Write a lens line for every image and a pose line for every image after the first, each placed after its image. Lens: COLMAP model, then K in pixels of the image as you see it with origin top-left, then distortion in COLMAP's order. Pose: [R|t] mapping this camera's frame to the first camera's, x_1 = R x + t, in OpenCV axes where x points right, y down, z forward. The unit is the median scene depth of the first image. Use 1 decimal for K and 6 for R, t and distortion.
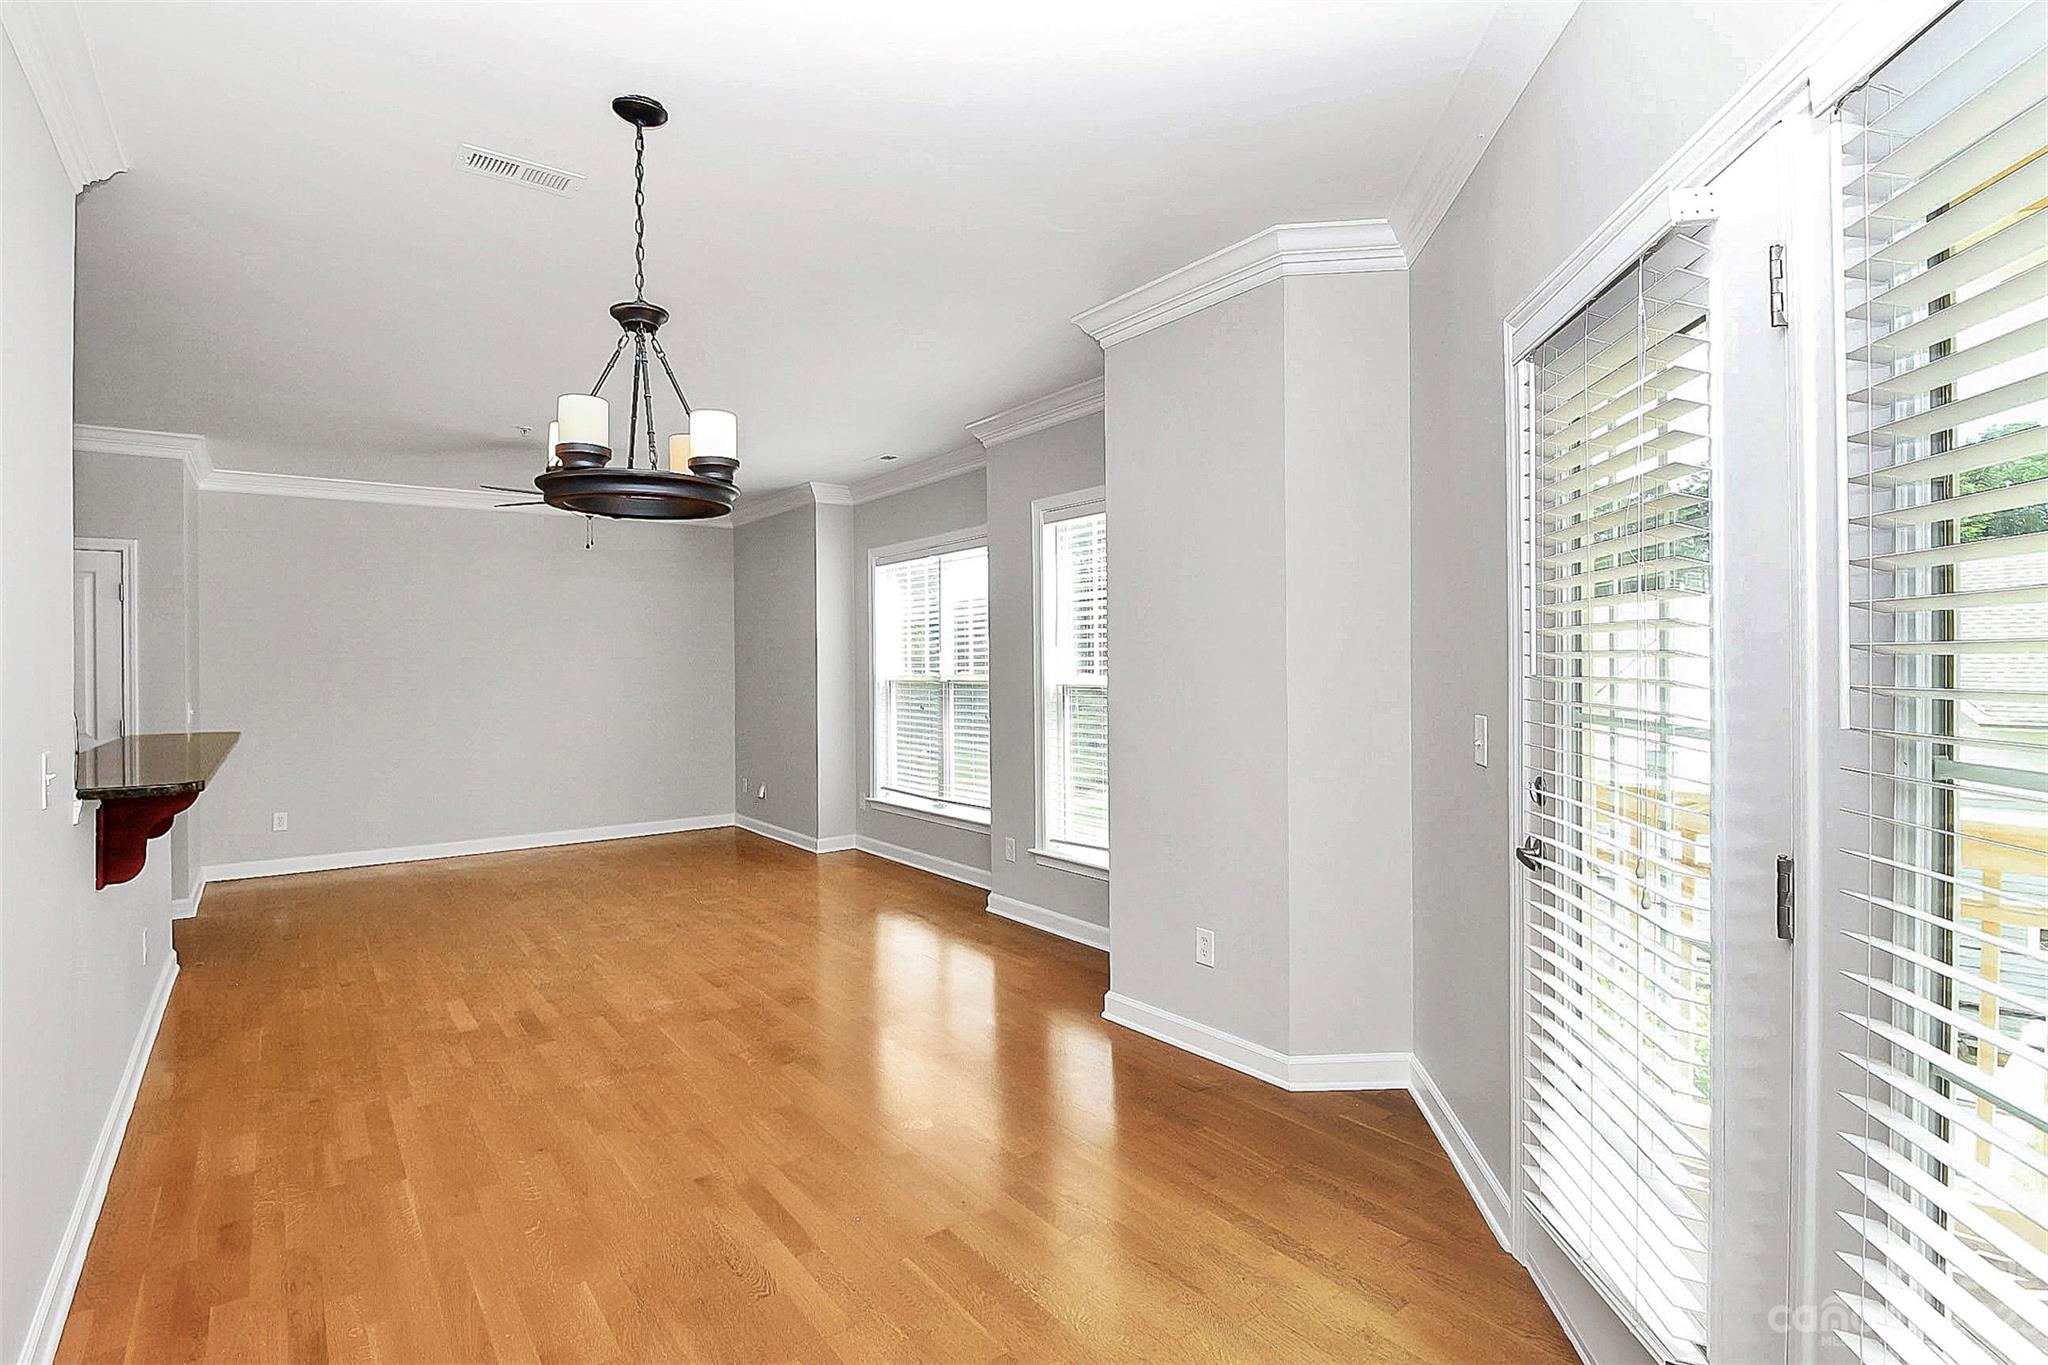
lens RADIAL K [[1006.8, 0, 1016.2], [0, 1006.8, 674.7], [0, 0, 1]] dist [-0.013601, -0.000040]
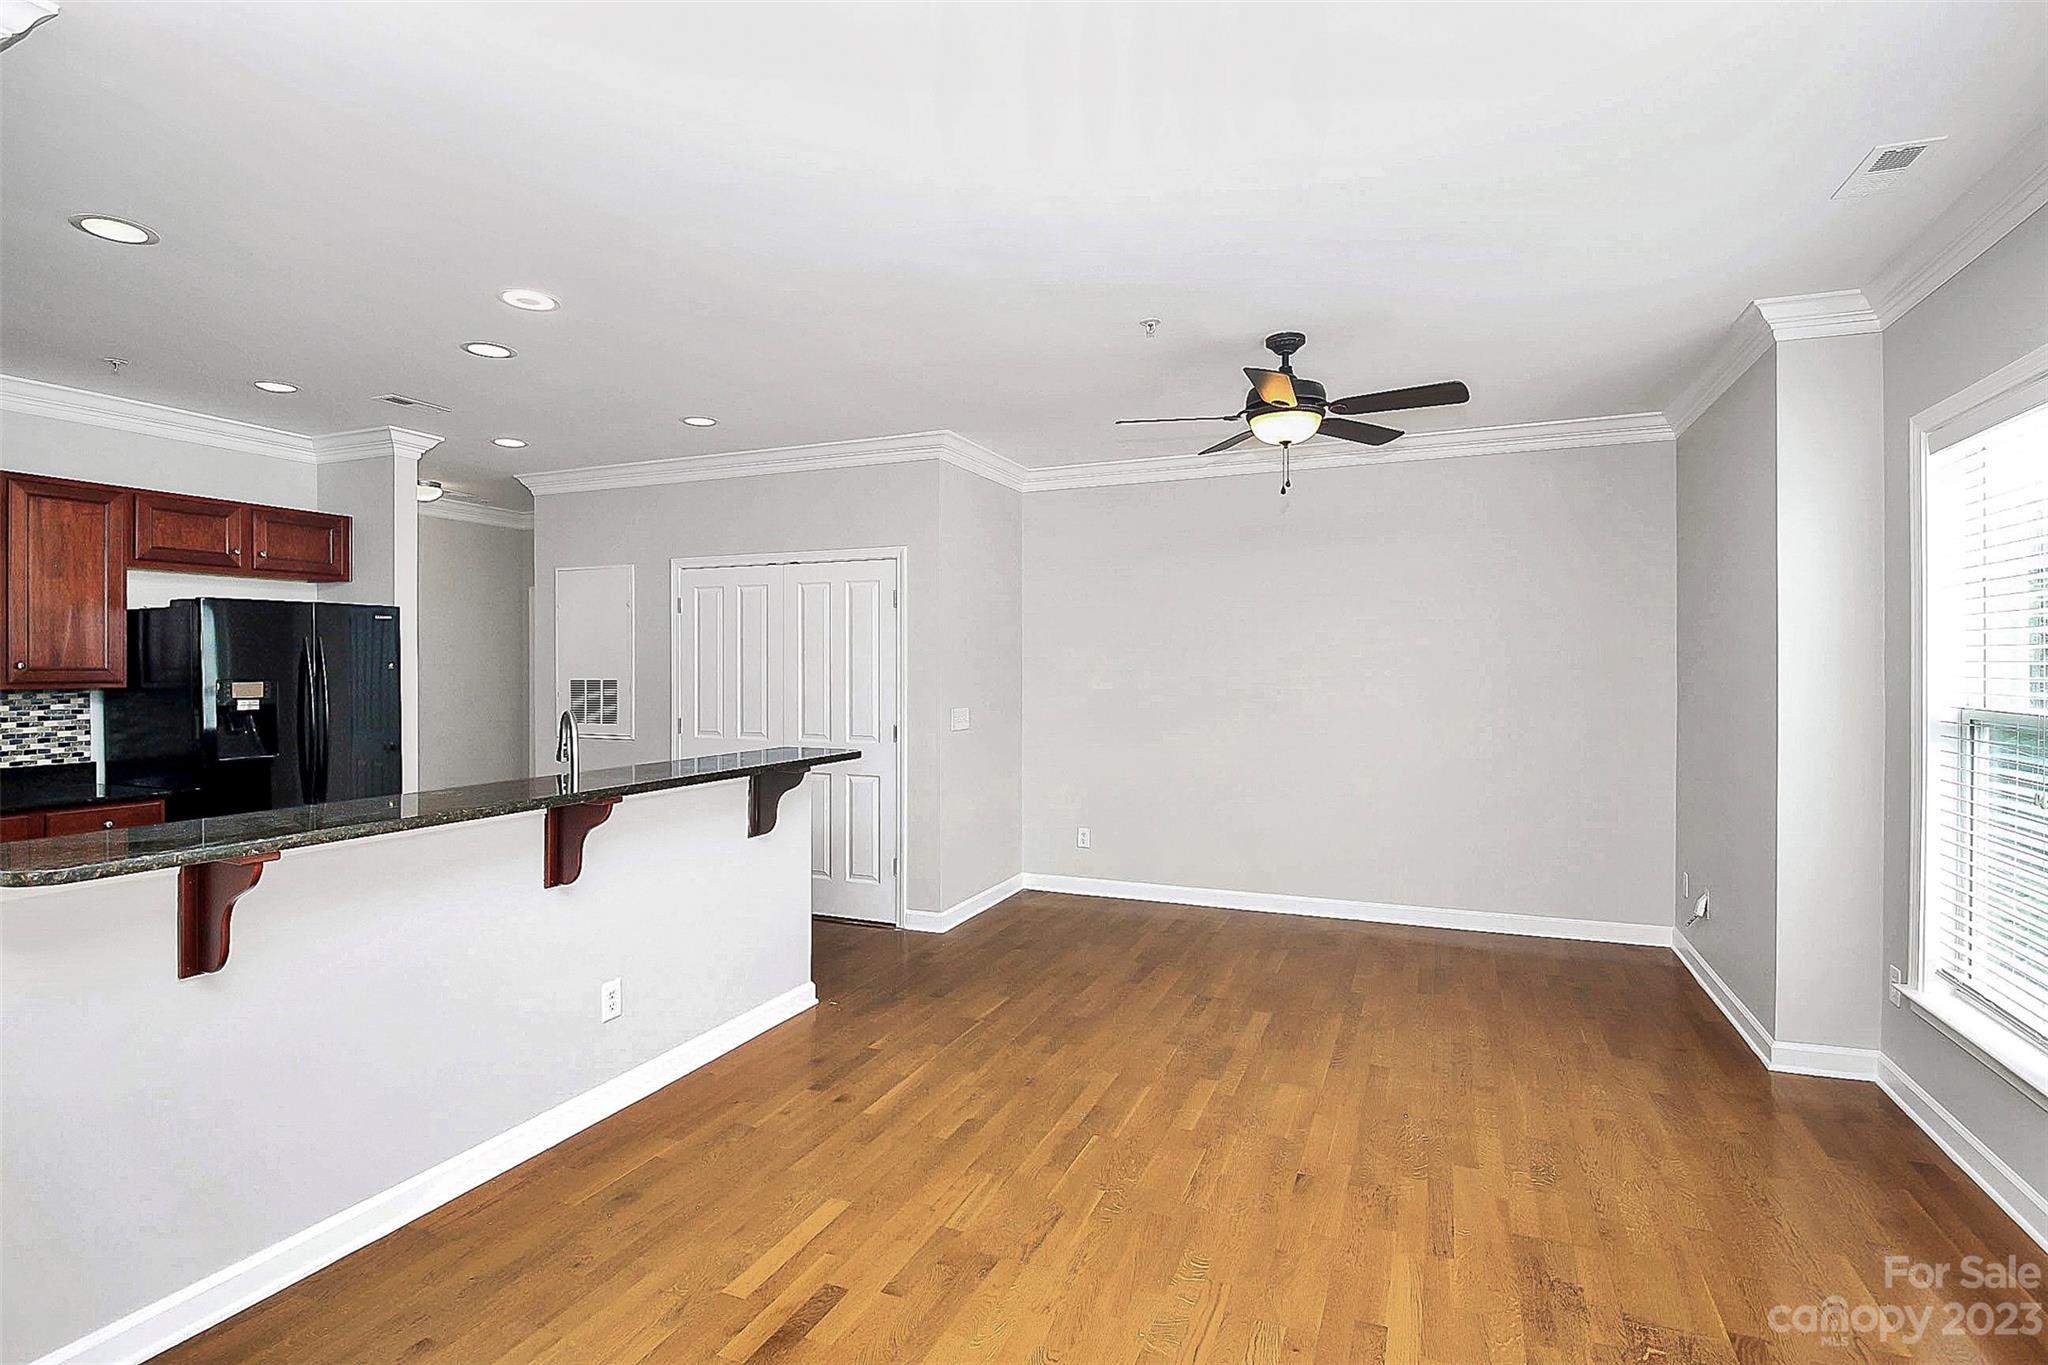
lens RADIAL K [[1006.8, 0, 1016.2], [0, 1006.8, 674.7], [0, 0, 1]] dist [-0.013601, -0.000040]
pose [[0.498345, 0.017453, -0.866803, 0.034418], [-0.005177, 0.999839, 0.017156, -0.018534], [0.866964, -0.004062, 0.498355, 0.449706]]
